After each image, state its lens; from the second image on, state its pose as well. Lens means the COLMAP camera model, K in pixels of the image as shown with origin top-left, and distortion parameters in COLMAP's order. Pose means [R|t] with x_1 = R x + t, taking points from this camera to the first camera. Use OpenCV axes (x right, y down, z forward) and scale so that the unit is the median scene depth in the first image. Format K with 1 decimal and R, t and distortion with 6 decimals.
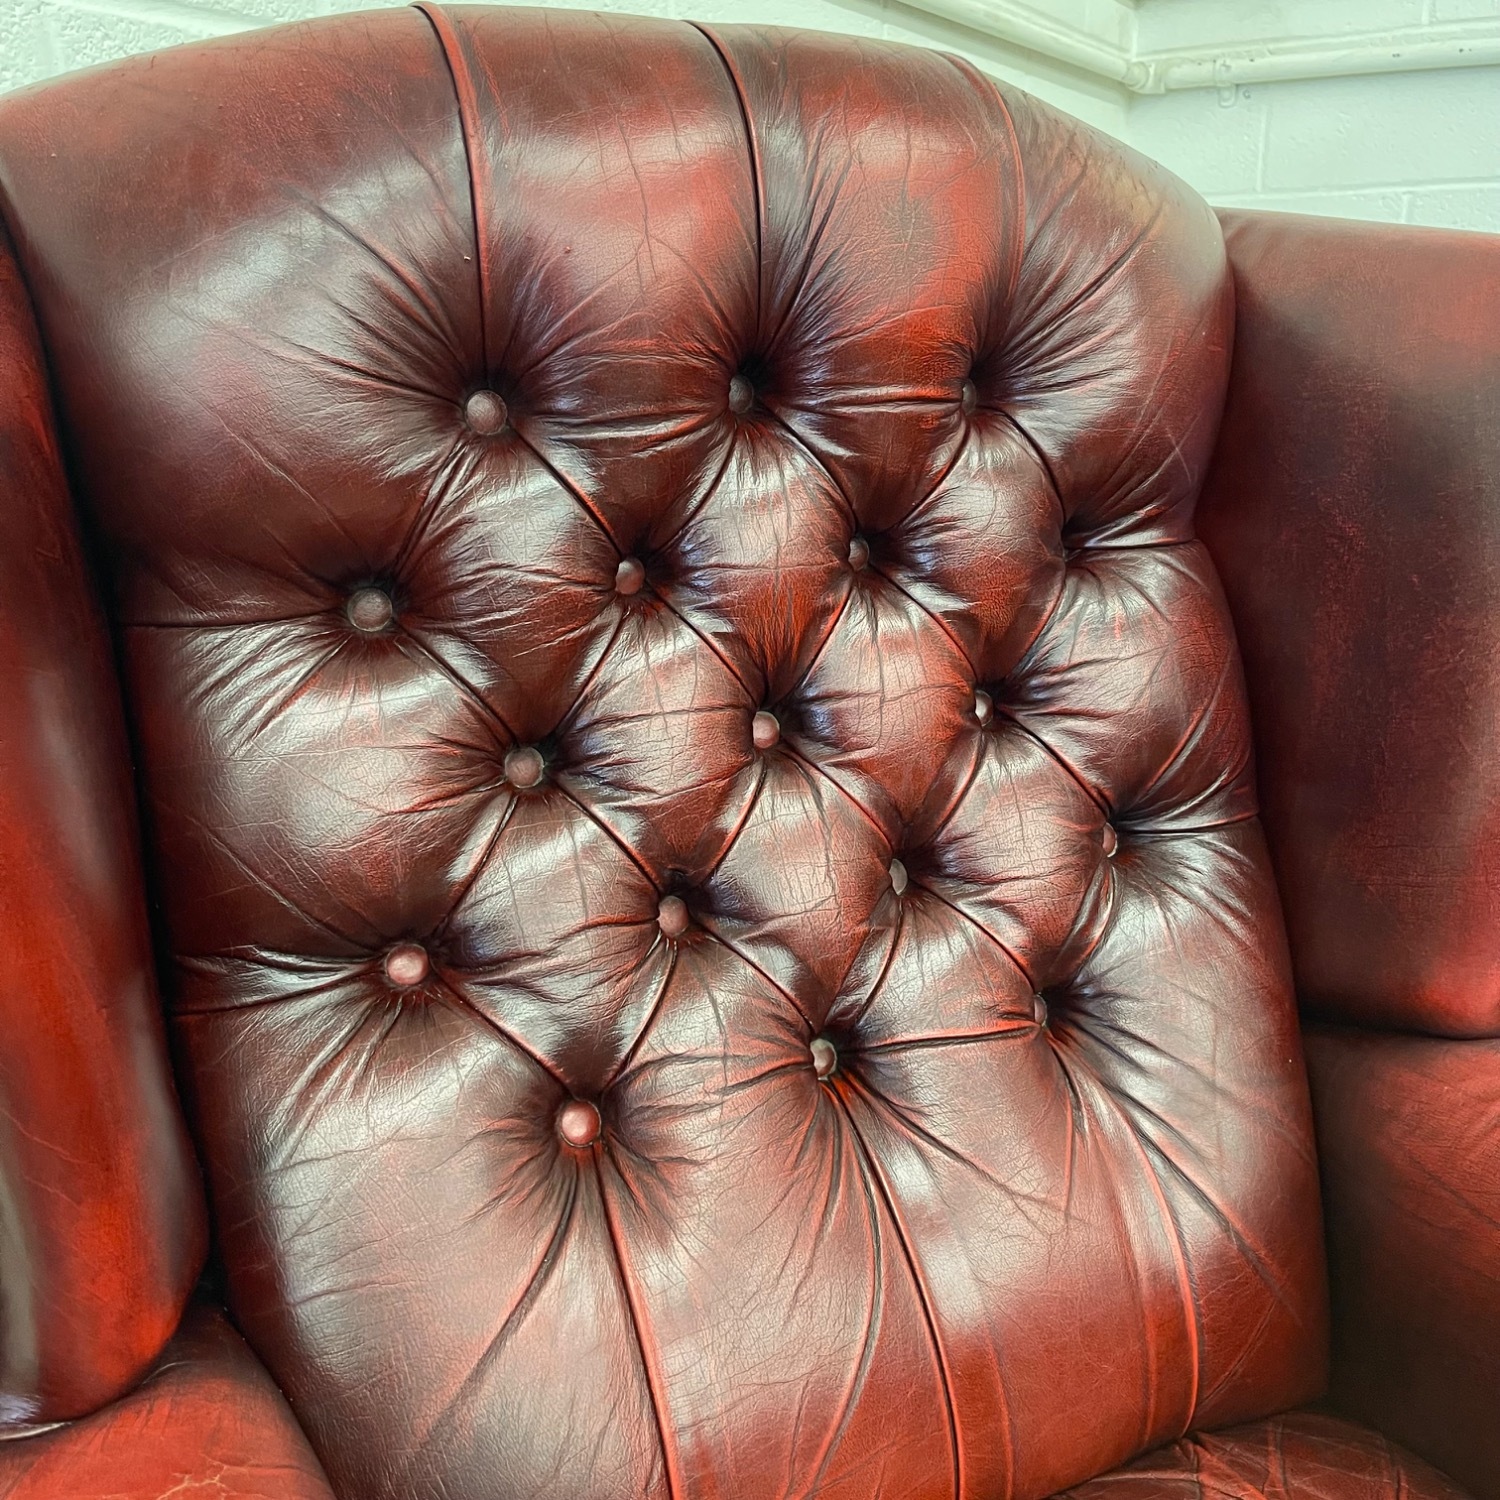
lens RADIAL K [[1523.4, 0, 763.6], [0, 1523.4, 731.7], [0, 0, 1]] dist [0.037776, -0.028538]
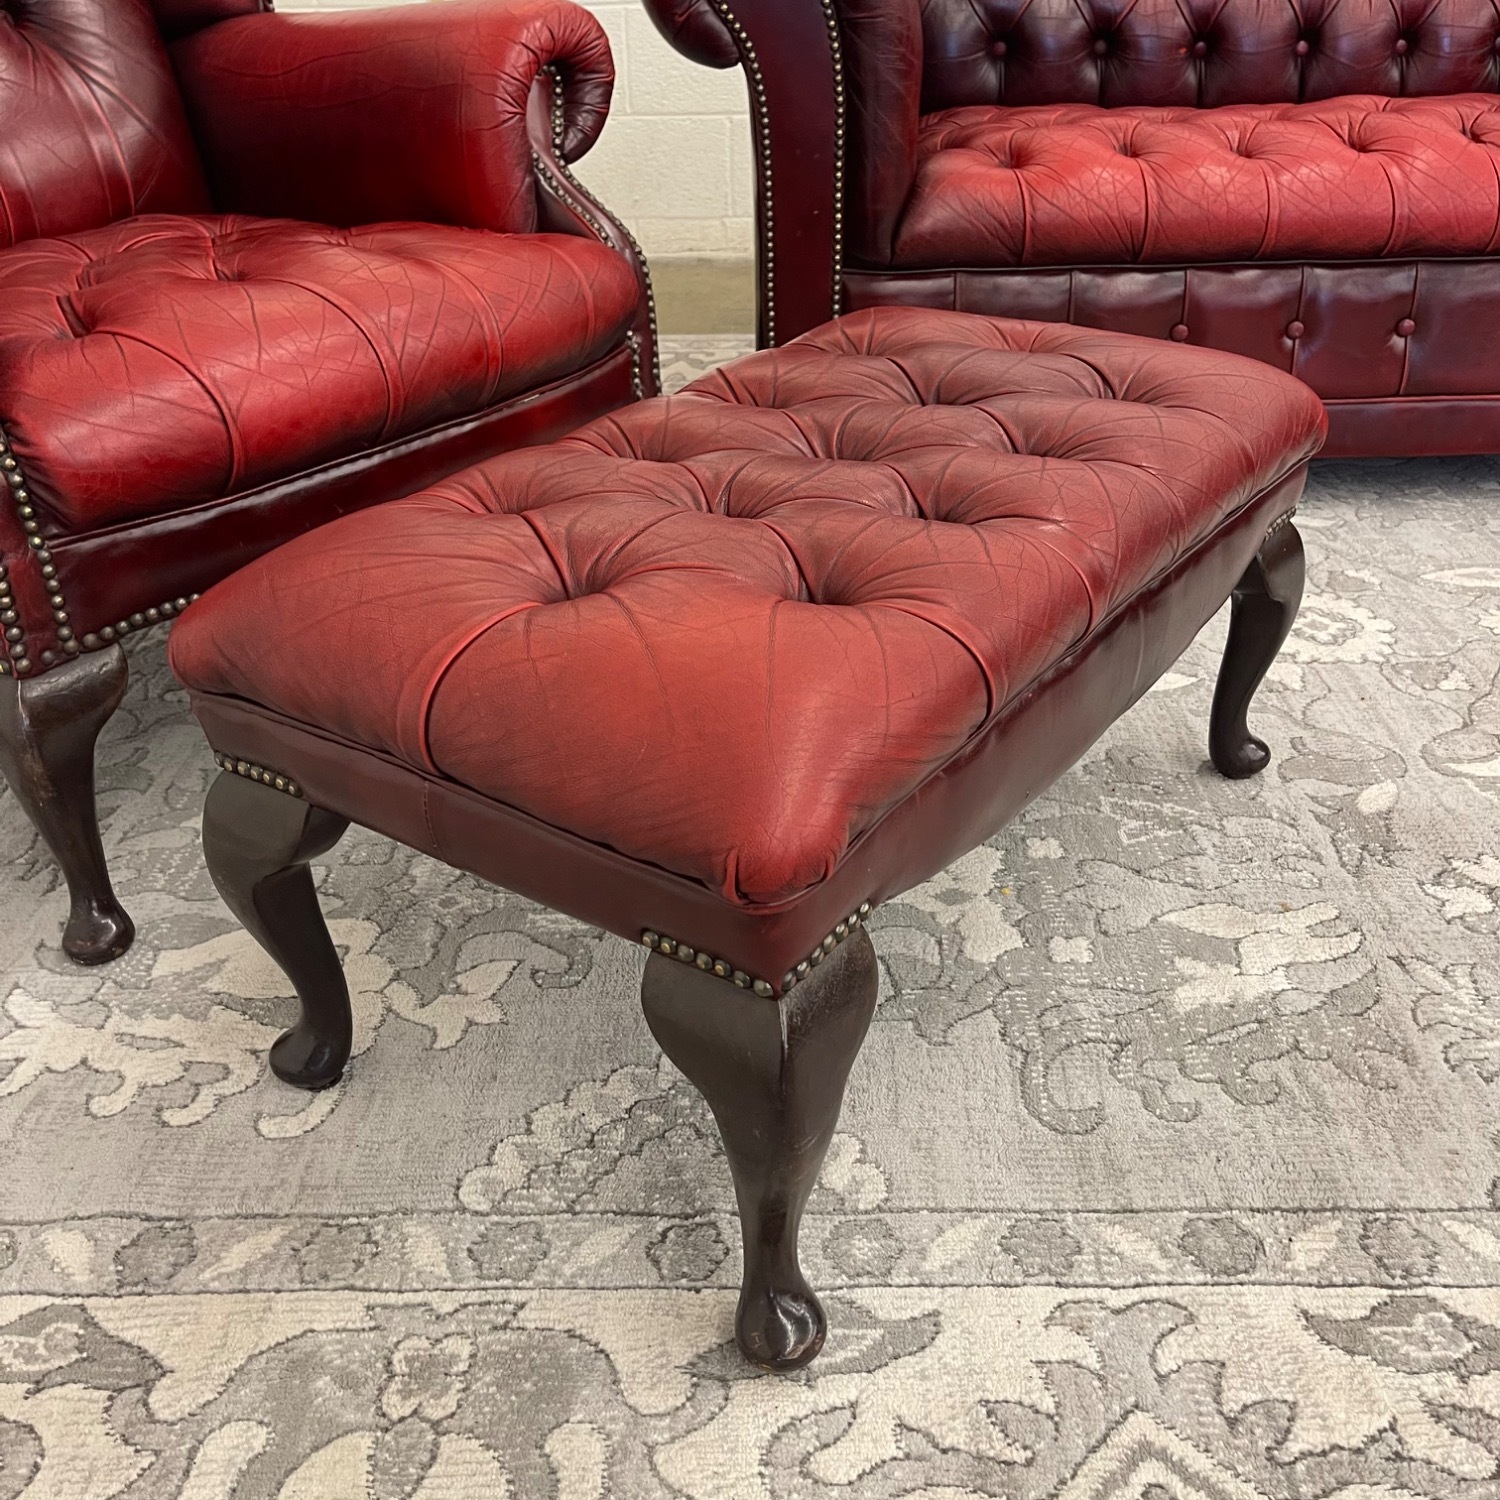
lens RADIAL K [[1513.5, 0, 766.0], [0, 1513.5, 738.0], [0, 0, 1]] dist [0.019005, 0.015495]
pose [[0.849636, -0.261346, 0.458058, -0.124739], [0.145720, 0.951098, 0.272358, 0.726371], [-0.506837, -0.164657, 0.846170, -1.317403]]
